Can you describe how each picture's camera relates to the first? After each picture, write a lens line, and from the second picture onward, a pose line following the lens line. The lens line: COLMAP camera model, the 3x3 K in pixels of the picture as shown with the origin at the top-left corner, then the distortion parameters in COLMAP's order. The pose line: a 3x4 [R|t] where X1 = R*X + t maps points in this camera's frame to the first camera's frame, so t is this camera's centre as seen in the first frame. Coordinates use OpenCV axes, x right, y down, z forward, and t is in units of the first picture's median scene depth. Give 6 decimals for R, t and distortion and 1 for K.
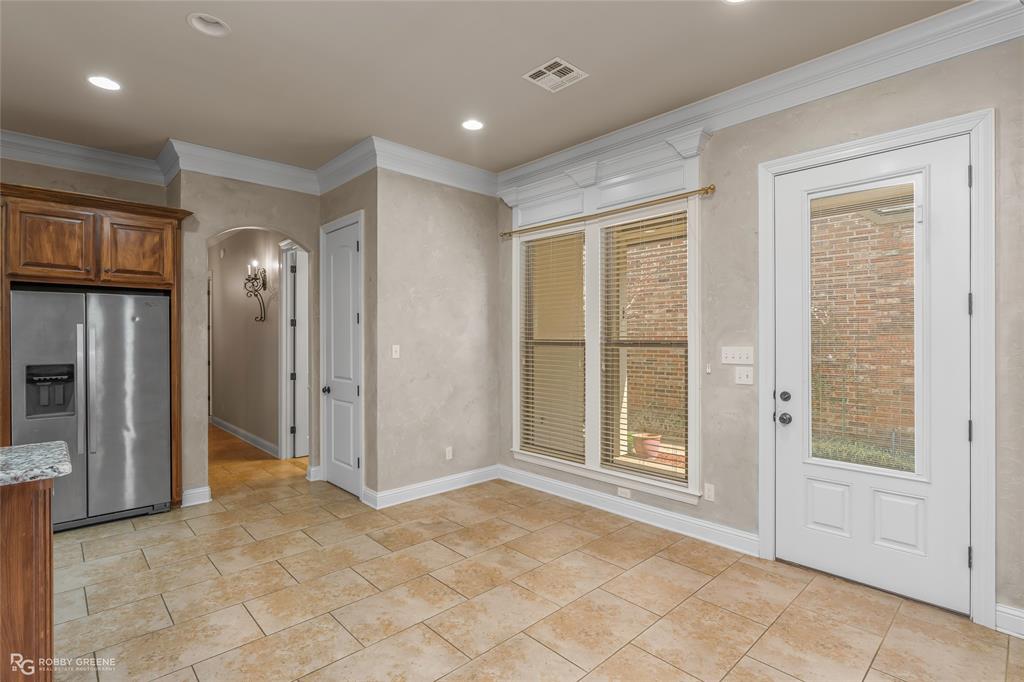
lens RADIAL K [[488.8, 0, 512.9], [0, 488.8, 342.6], [0, 0, 1]] dist [0.000477, 0.000100]
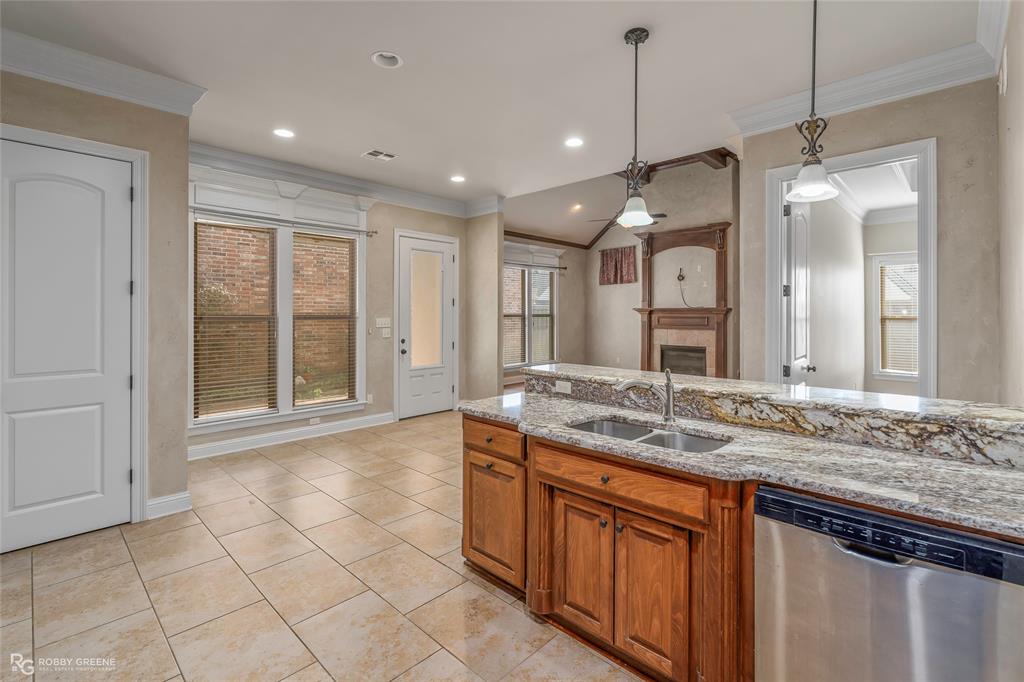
lens RADIAL K [[465.4, 0, 520.4], [0, 465.4, 312.6], [0, 0, 1]] dist [-0.000903, 0.000214]
pose [[-0.054941, 0.002636, 0.998486, -1.301129], [0.009379, 0.999954, -0.002123, -0.004851], [-0.998446, 0.009248, -0.054963, 0.516638]]
